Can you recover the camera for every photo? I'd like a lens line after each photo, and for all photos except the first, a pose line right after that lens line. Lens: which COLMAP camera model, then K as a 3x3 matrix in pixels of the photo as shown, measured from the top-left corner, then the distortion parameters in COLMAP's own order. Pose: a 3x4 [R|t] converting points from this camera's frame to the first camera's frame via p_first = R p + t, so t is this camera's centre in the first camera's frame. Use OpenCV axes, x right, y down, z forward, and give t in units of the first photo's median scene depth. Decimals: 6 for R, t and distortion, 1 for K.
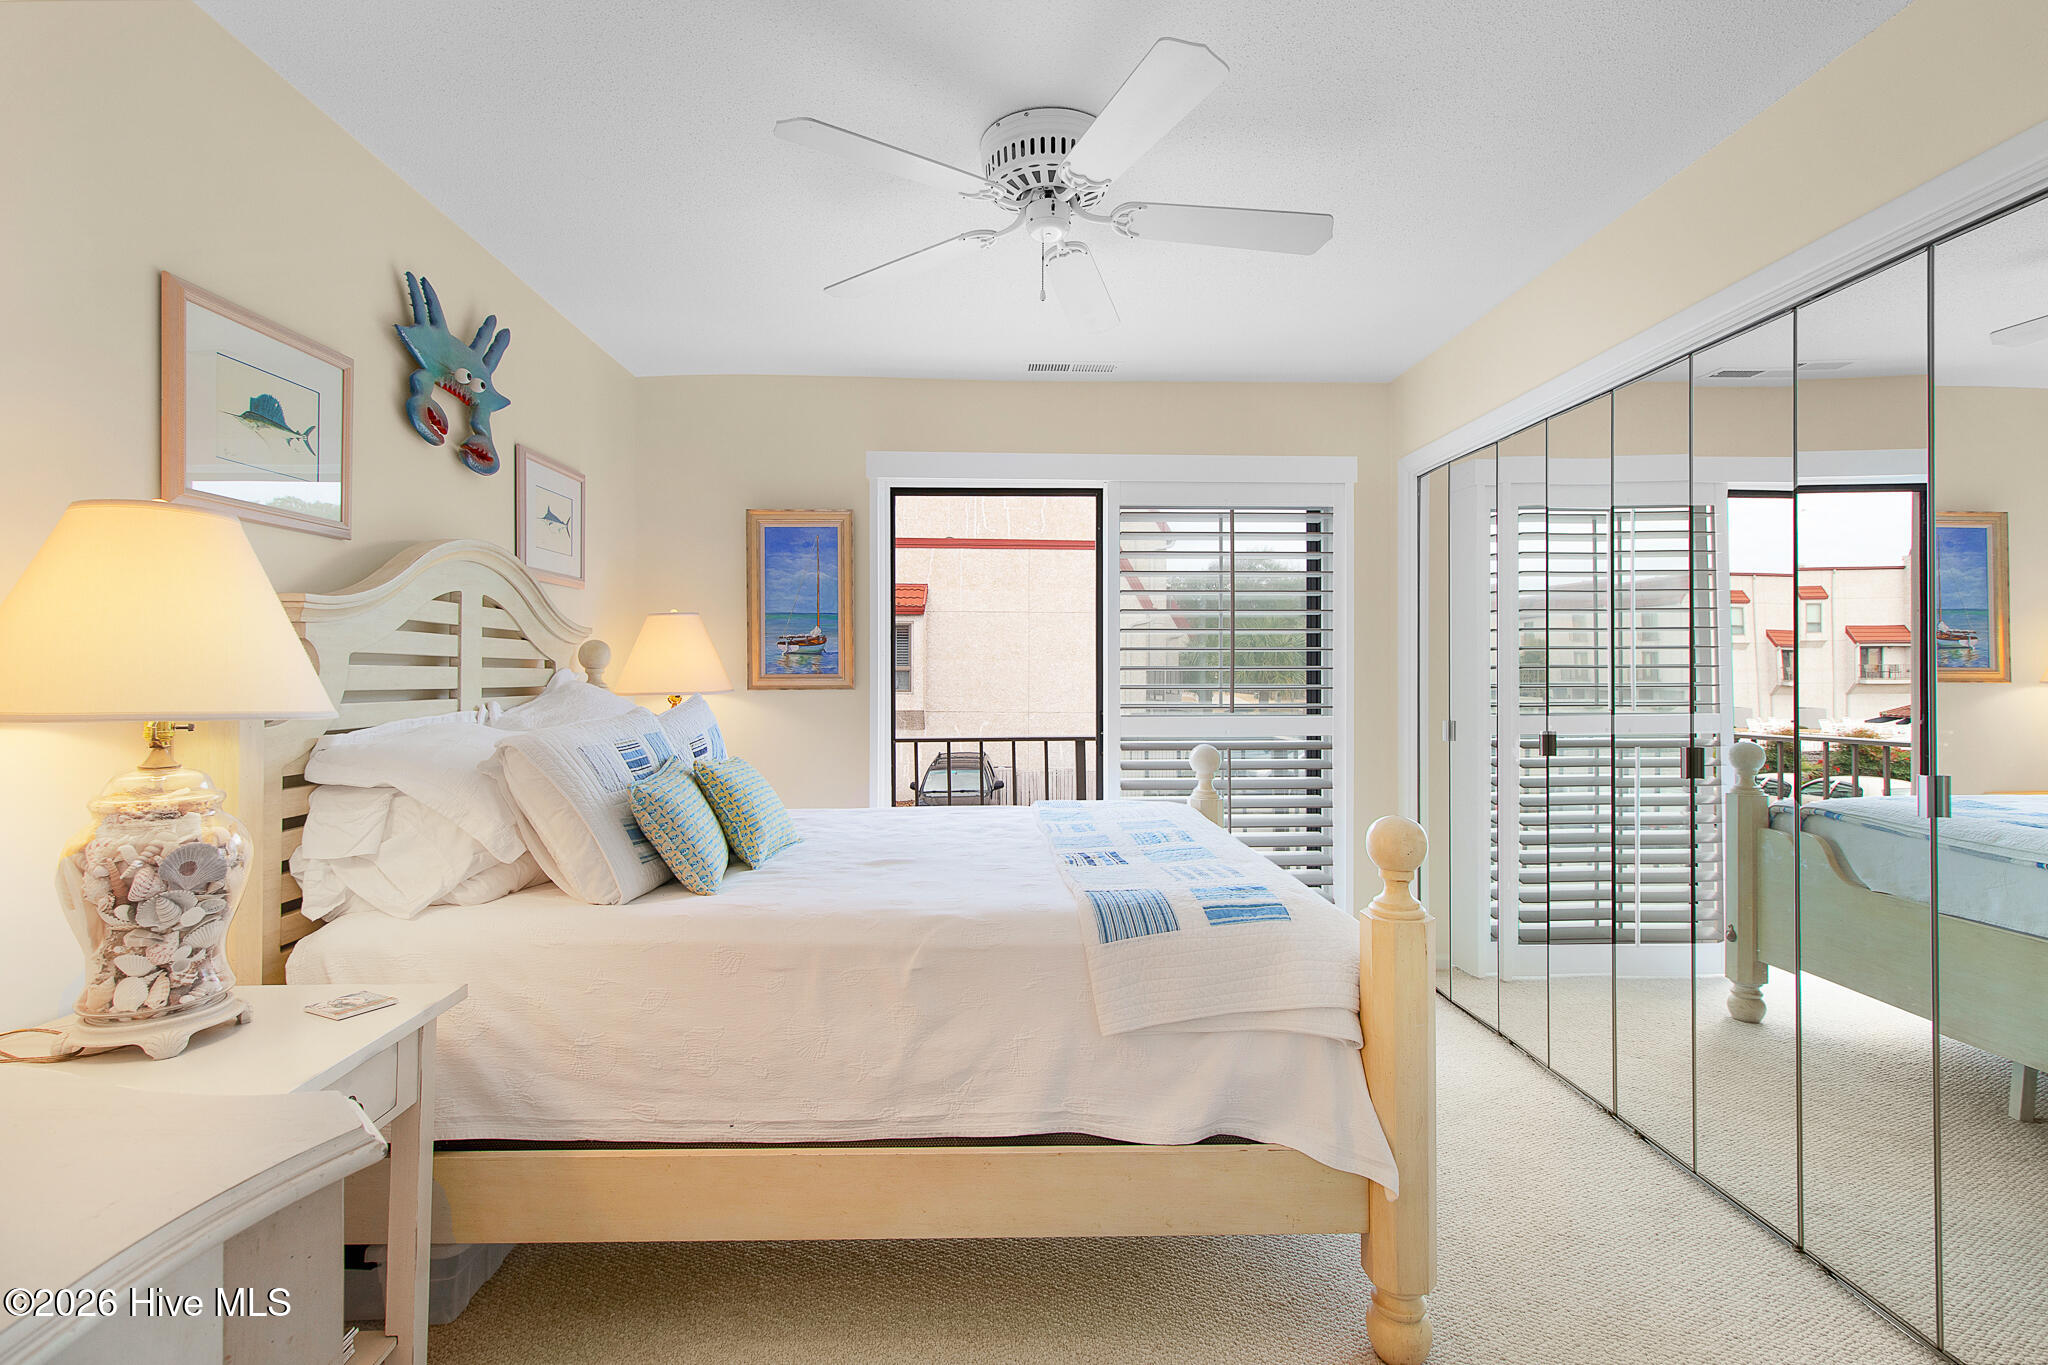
lens RADIAL K [[939.4, 0, 1021.7], [0, 939.4, 670.5], [0, 0, 1]] dist [-0.000933, -0.000062]
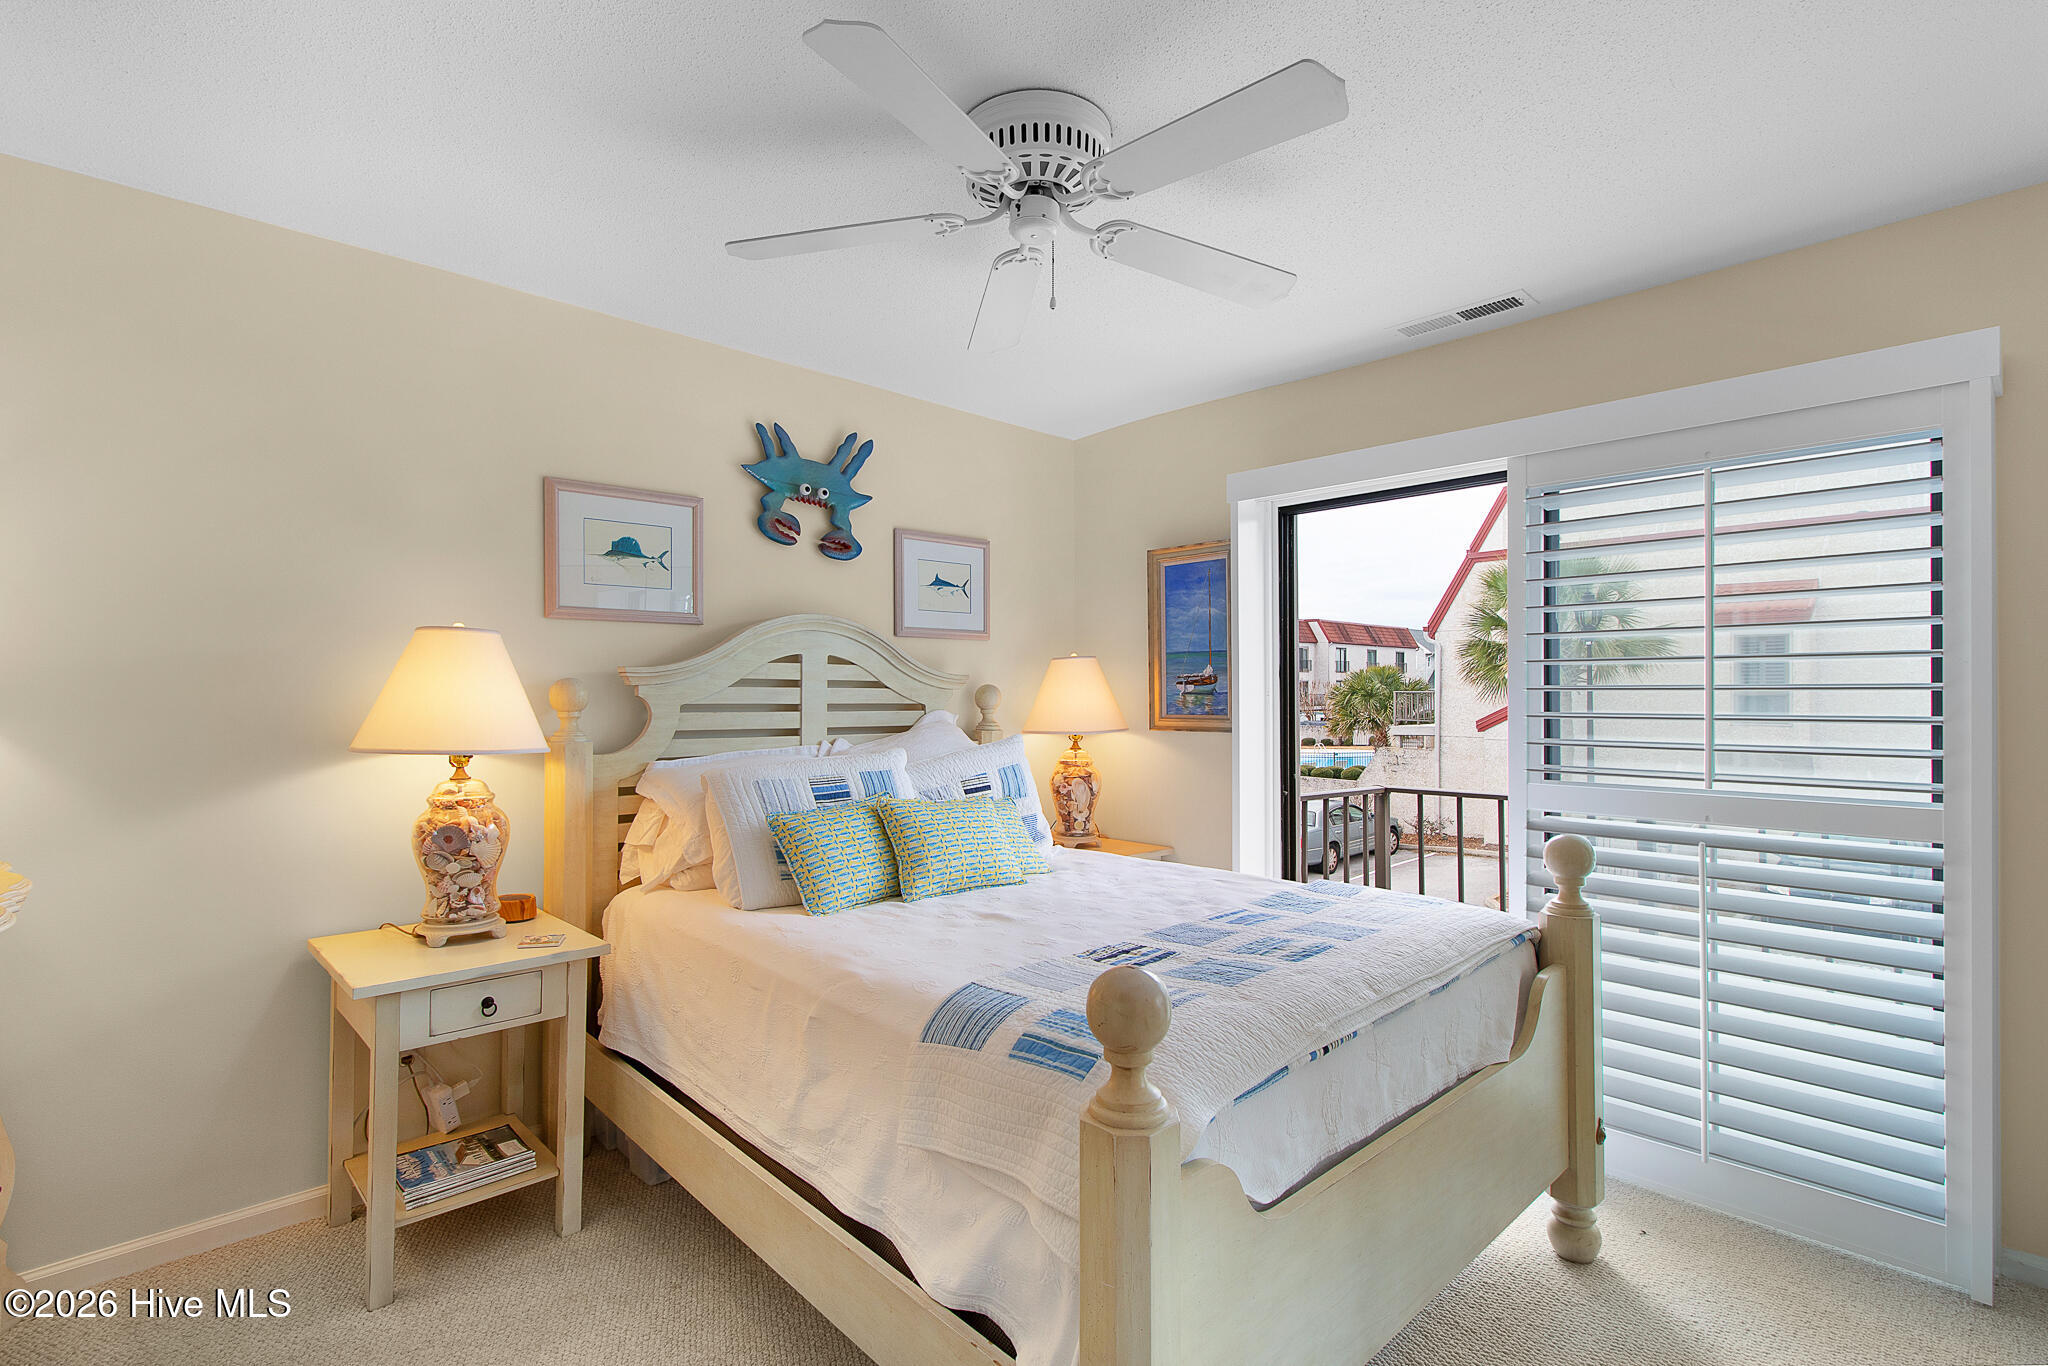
lens RADIAL K [[959.3, 0, 1023.4], [0, 959.3, 691.4], [0, 0, 1]] dist [0.002126, 0.000175]
pose [[0.663823, -0.001192, -0.747889, 0.612572], [0.000594, 0.999999, -0.001067, -0.030692], [0.747890, 0.000263, 0.663823, 0.342689]]
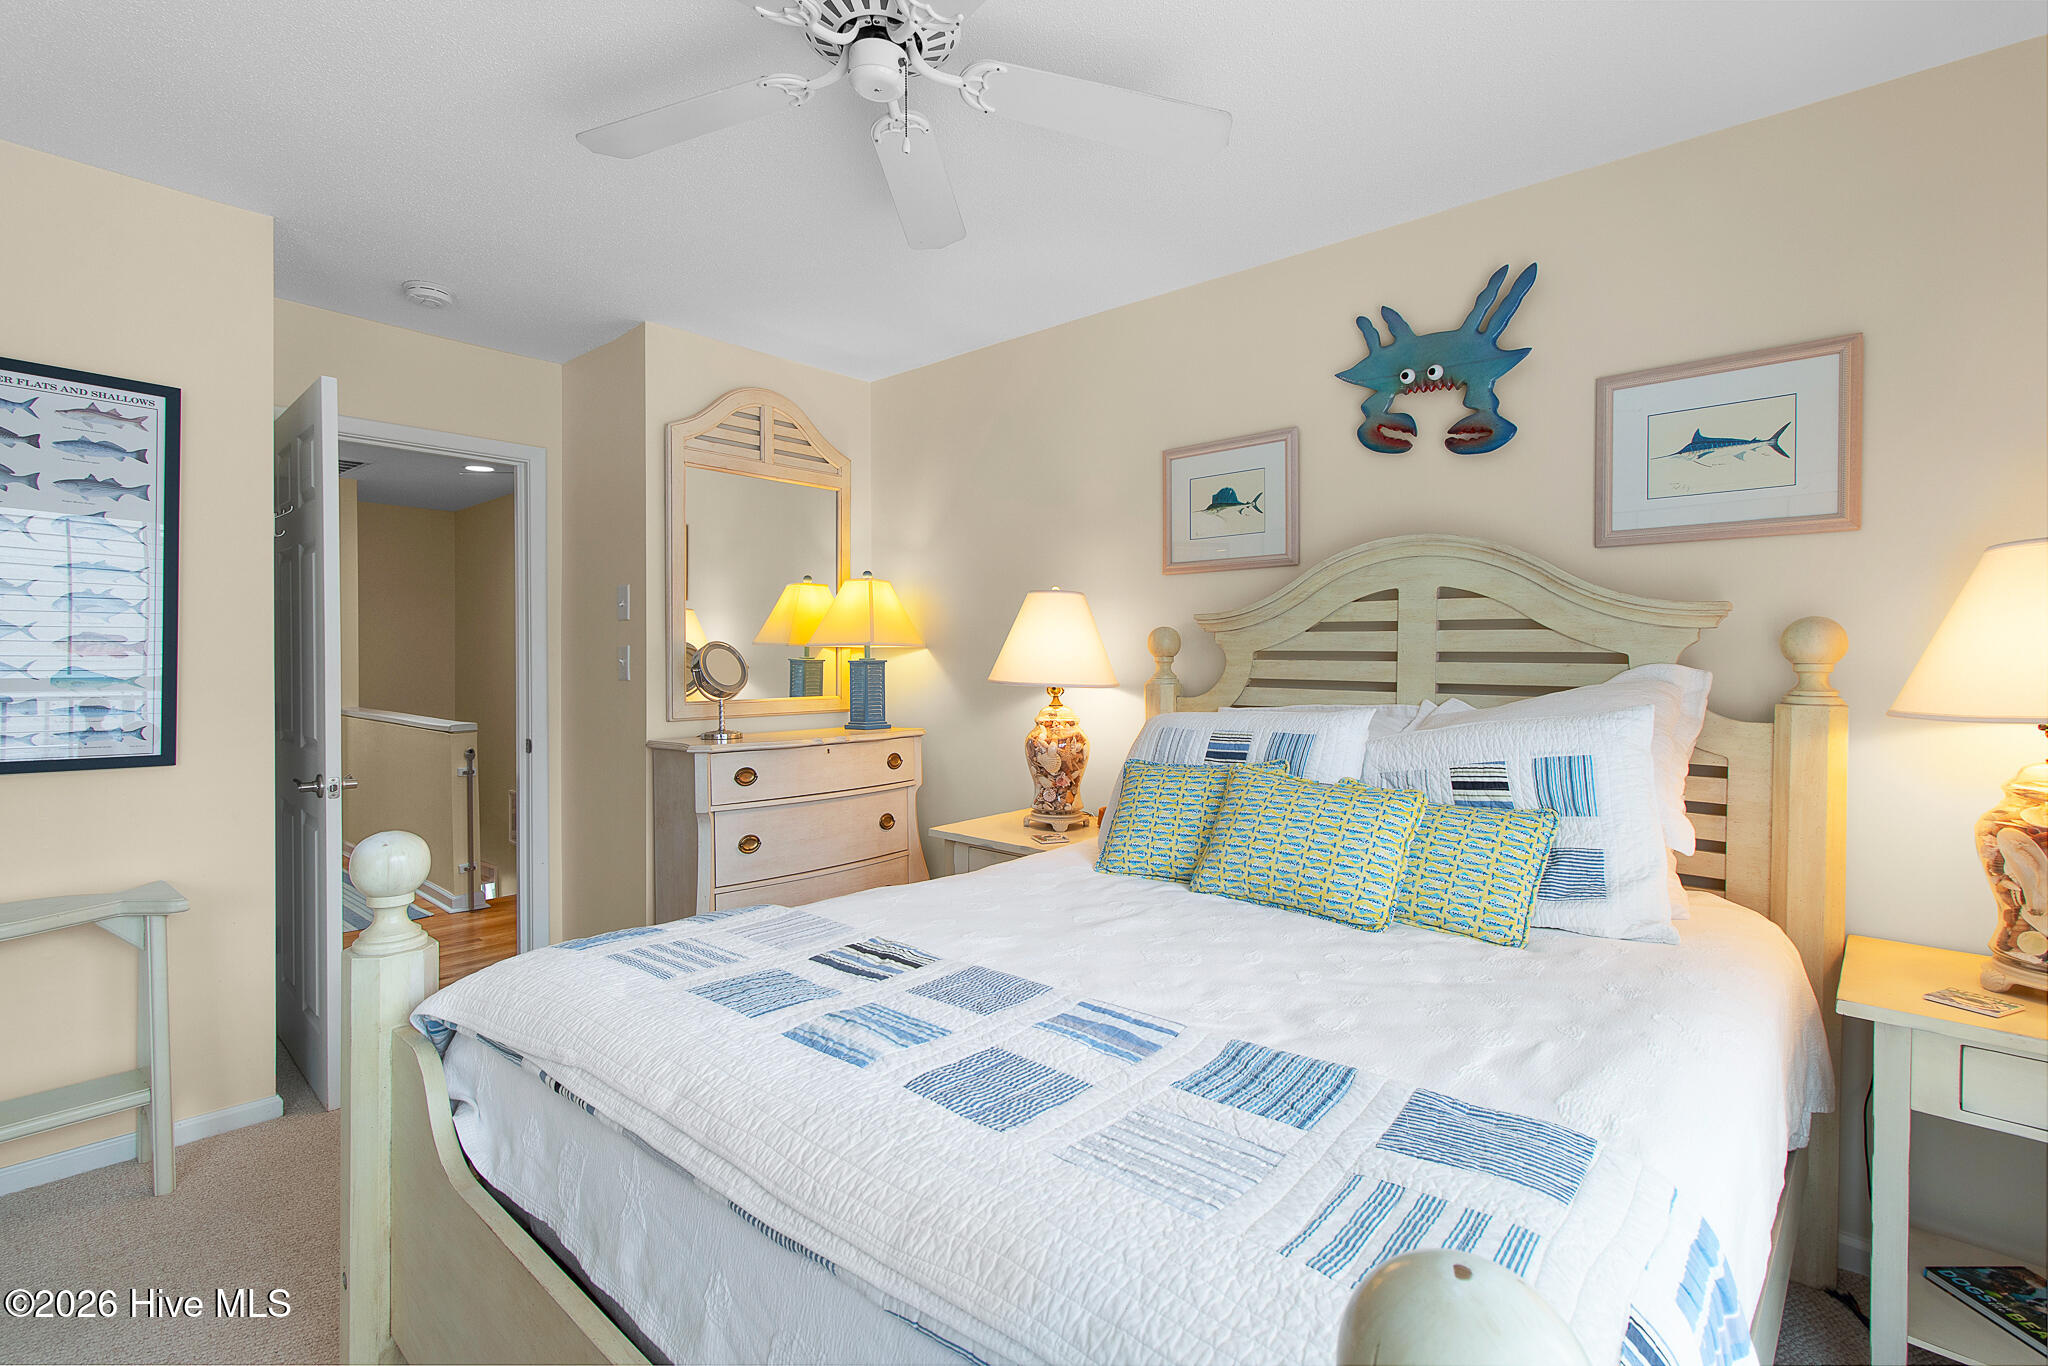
lens RADIAL K [[952.6, 0, 1024.0], [0, 952.6, 683.0], [0, 0, 1]] dist [-0.000484, 0.000046]
pose [[-0.688362, 0.019253, -0.725112, 0.453585], [-0.001236, 0.999615, 0.027714, -0.008726], [0.725366, 0.019973, -0.688073, 1.430389]]
